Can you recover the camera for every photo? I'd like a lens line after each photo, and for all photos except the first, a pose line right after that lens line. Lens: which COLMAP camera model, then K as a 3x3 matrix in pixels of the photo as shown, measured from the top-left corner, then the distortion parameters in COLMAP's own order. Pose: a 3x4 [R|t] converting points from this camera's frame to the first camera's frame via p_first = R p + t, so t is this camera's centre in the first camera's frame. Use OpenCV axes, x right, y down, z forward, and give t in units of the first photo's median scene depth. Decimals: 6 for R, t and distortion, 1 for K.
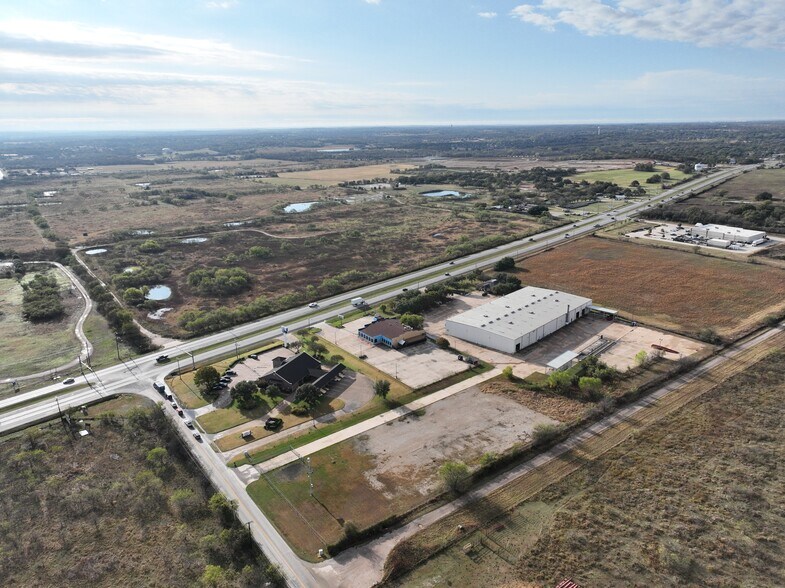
lens RADIAL K [[550.3, 0, 392.9], [0, 550.3, 286.7], [0, 0, 1]] dist [-0.007283, 0.024654]
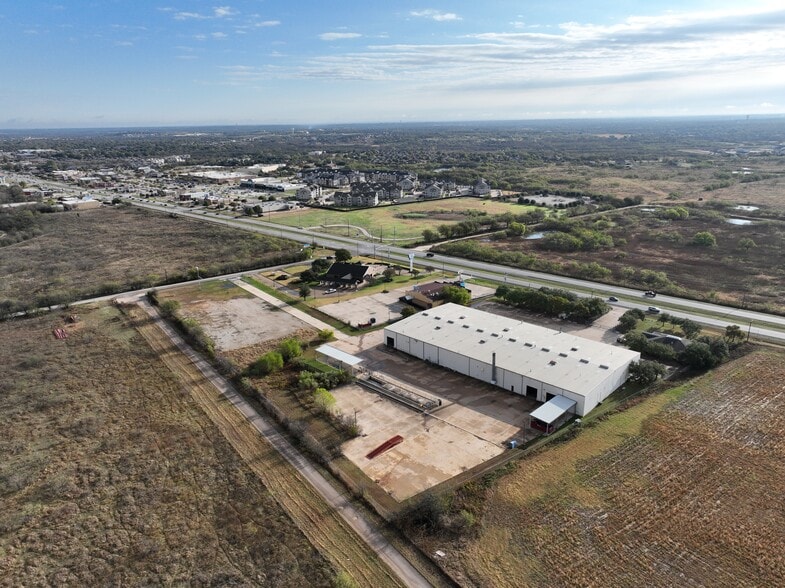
lens RADIAL K [[550.3, 0, 390.5], [0, 550.3, 299.4], [0, 0, 1]] dist [-0.007283, 0.024654]
pose [[-0.006051, 0.322551, -0.946533, 0.964041], [-0.268878, 0.911167, 0.312218, -0.197284], [0.963155, 0.256391, 0.081213, 0.910637]]
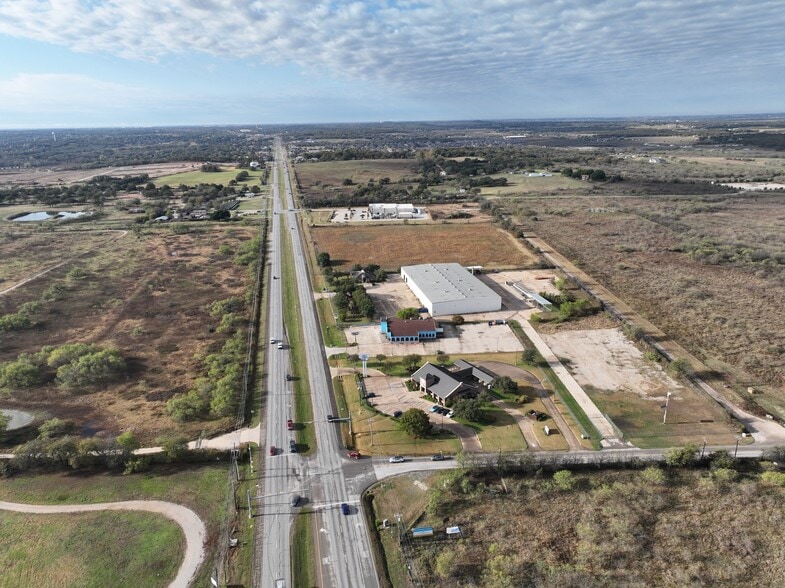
lens RADIAL K [[550.3, 0, 393.6], [0, 550.3, 298.6], [0, 0, 1]] dist [-0.007283, 0.024654]
pose [[0.569647, -0.250665, 0.782732, -0.846311], [0.242700, 0.961190, 0.131186, -0.115616], [-0.785238, 0.115239, 0.608376, 0.439190]]
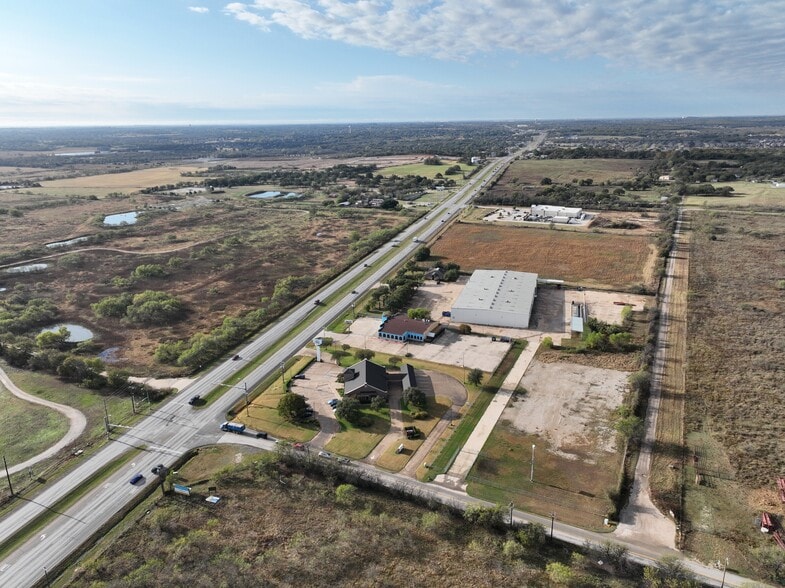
lens RADIAL K [[550.3, 0, 391.7], [0, 550.3, 291.9], [0, 0, 1]] dist [-0.007283, 0.024654]
pose [[0.894976, -0.132249, 0.426062, -0.480659], [0.128371, 0.991000, 0.037952, -0.025871], [-0.427246, 0.020728, 0.903898, 0.113630]]
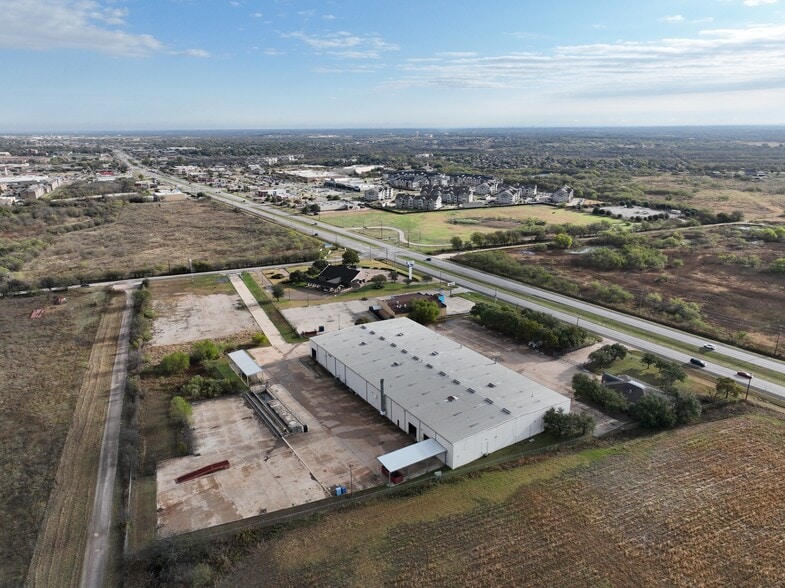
lens RADIAL K [[550.3, 0, 388.8], [0, 550.3, 298.8], [0, 0, 1]] dist [-0.007283, 0.024654]
pose [[-0.238585, 0.304813, -0.922044, 0.857045], [-0.268166, 0.891866, 0.364227, -0.250802], [0.933362, 0.334160, -0.131045, 1.156533]]
